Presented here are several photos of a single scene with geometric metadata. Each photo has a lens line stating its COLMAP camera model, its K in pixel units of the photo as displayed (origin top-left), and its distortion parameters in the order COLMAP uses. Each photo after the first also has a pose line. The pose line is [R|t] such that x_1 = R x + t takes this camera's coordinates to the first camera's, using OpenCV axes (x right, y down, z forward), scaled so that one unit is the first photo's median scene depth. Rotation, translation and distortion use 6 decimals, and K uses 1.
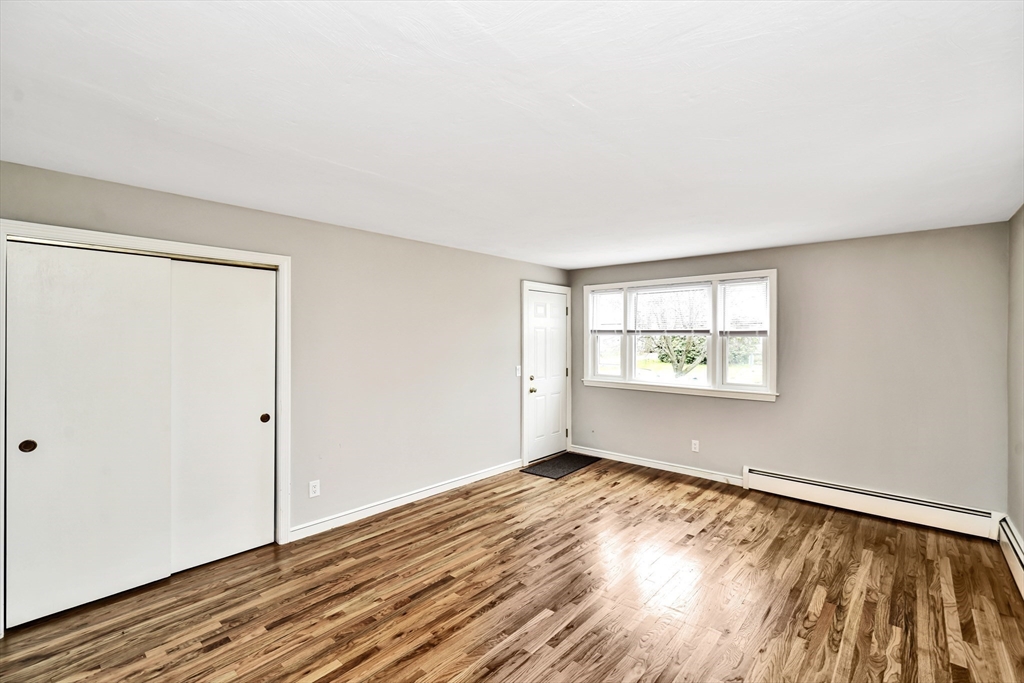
lens RADIAL K [[459.4, 0, 509.2], [0, 459.4, 331.6], [0, 0, 1]] dist [-0.009105, 0.001323]
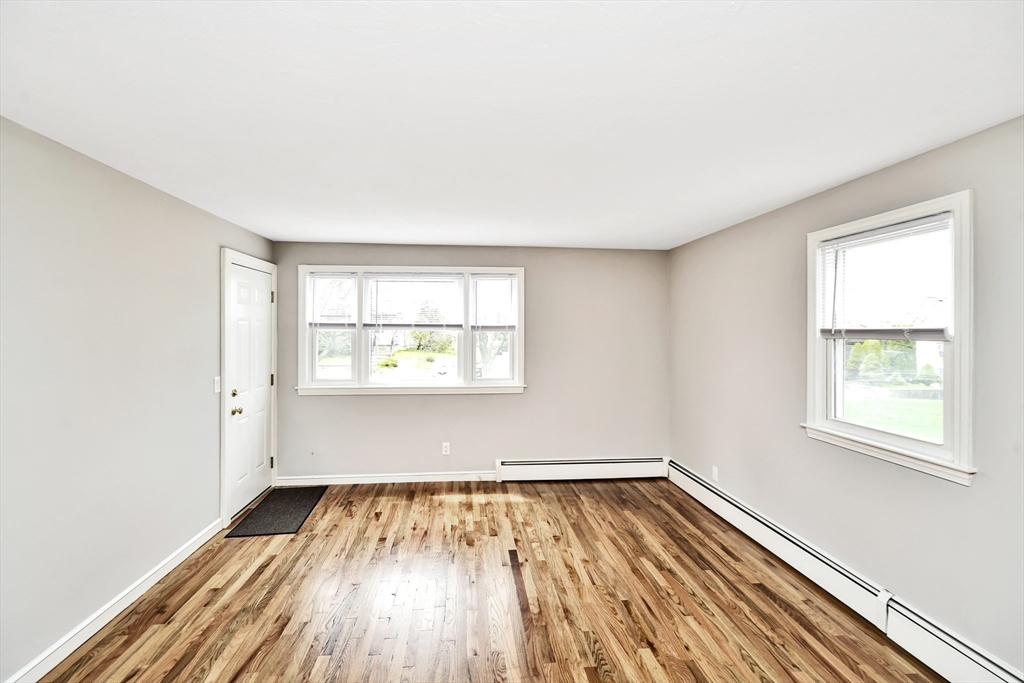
lens RADIAL K [[459.4, 0, 509.2], [0, 459.4, 331.6], [0, 0, 1]] dist [-0.009105, 0.001323]
pose [[0.669041, -0.004085, 0.743214, -0.216225], [-0.008209, 0.999883, 0.012886, -0.002141], [-0.743180, -0.014722, 0.668929, 0.302951]]
